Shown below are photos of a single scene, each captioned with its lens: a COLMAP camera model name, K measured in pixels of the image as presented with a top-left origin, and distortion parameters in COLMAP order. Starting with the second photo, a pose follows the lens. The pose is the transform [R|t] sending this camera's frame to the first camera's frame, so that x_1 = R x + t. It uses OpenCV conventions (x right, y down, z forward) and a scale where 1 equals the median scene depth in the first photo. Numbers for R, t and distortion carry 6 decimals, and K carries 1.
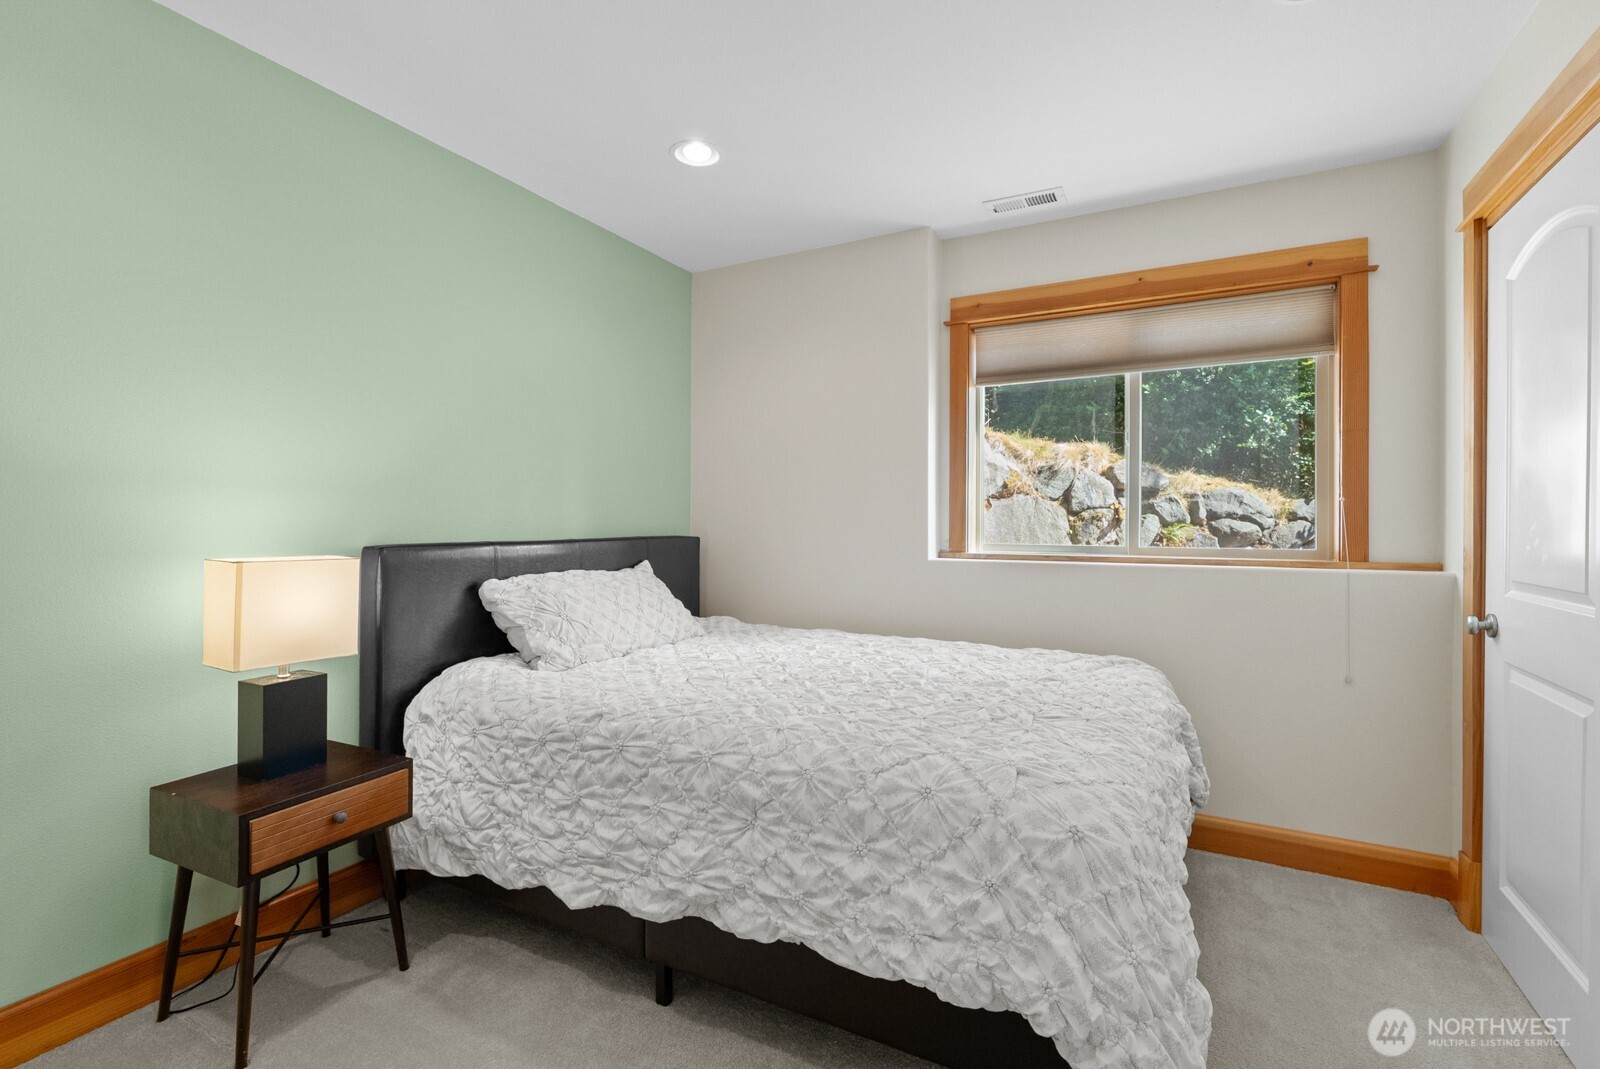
lens RADIAL K [[705.8, 0, 806.6], [0, 705.8, 534.3], [0, 0, 1]] dist [-0.004466, -0.000095]
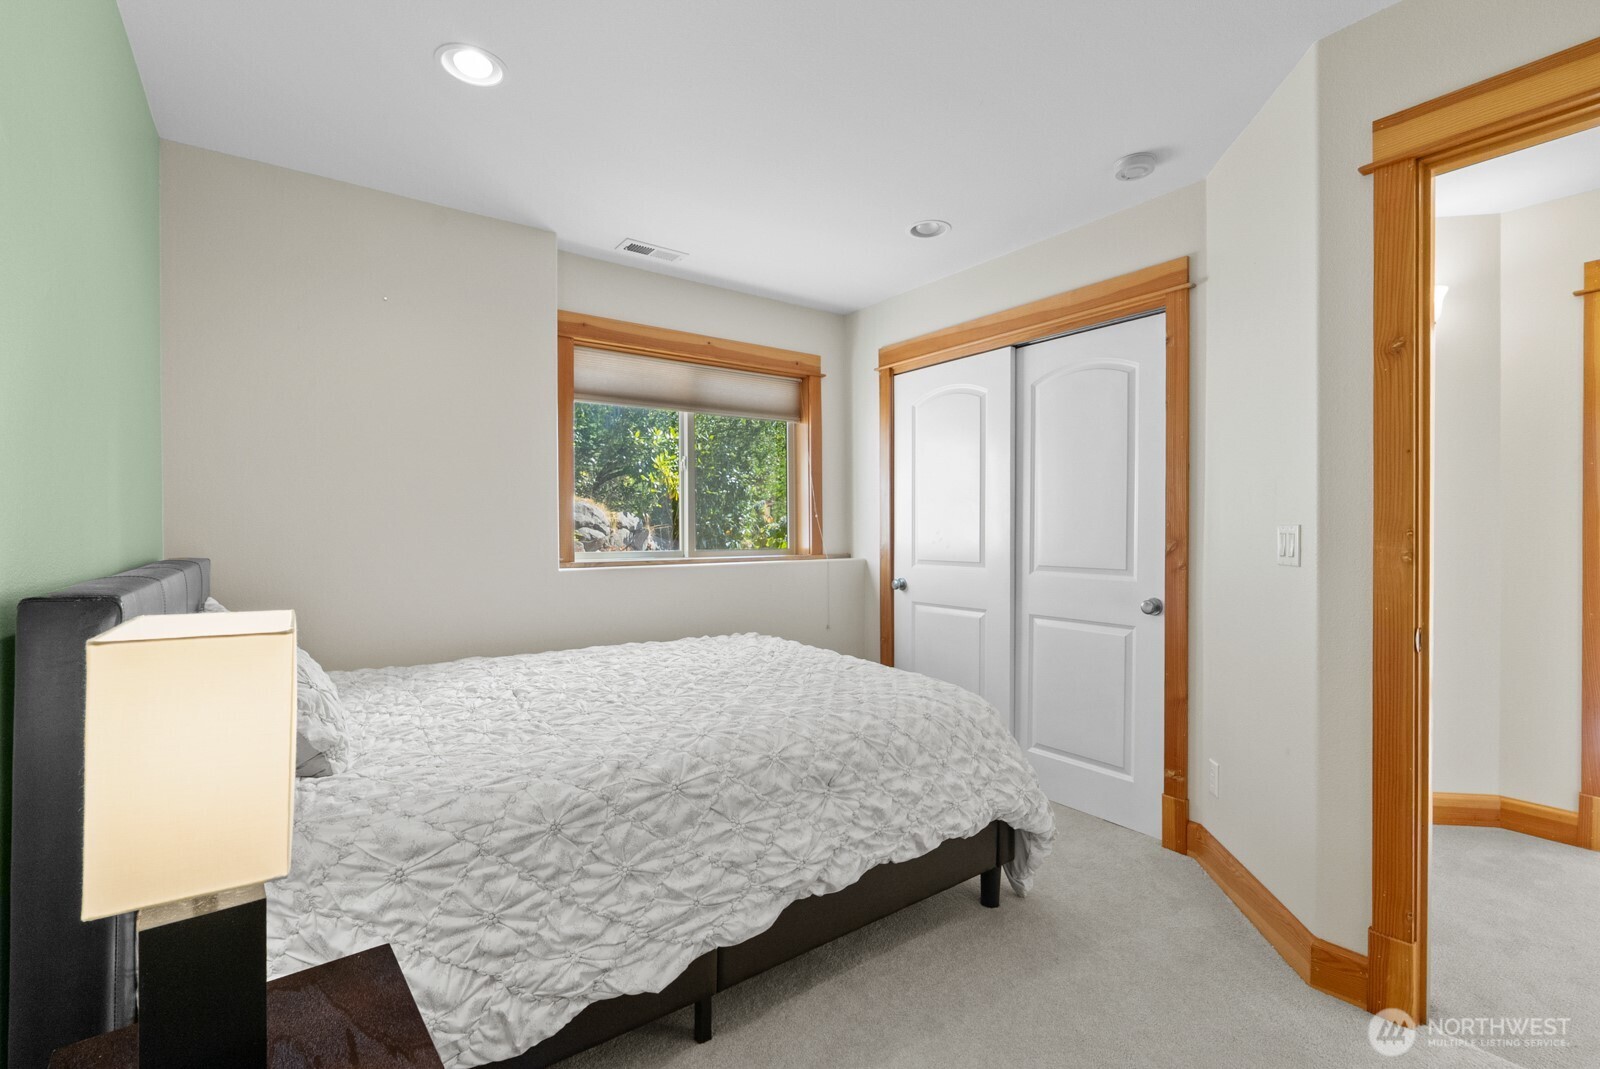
lens RADIAL K [[705.8, 0, 806.6], [0, 705.8, 534.3], [0, 0, 1]] dist [-0.004466, -0.000095]
pose [[0.441146, -0.011364, 0.897363, -0.935099], [0.020567, 0.999785, 0.002550, -0.017759], [-0.897200, 0.017331, 0.441285, 0.421938]]
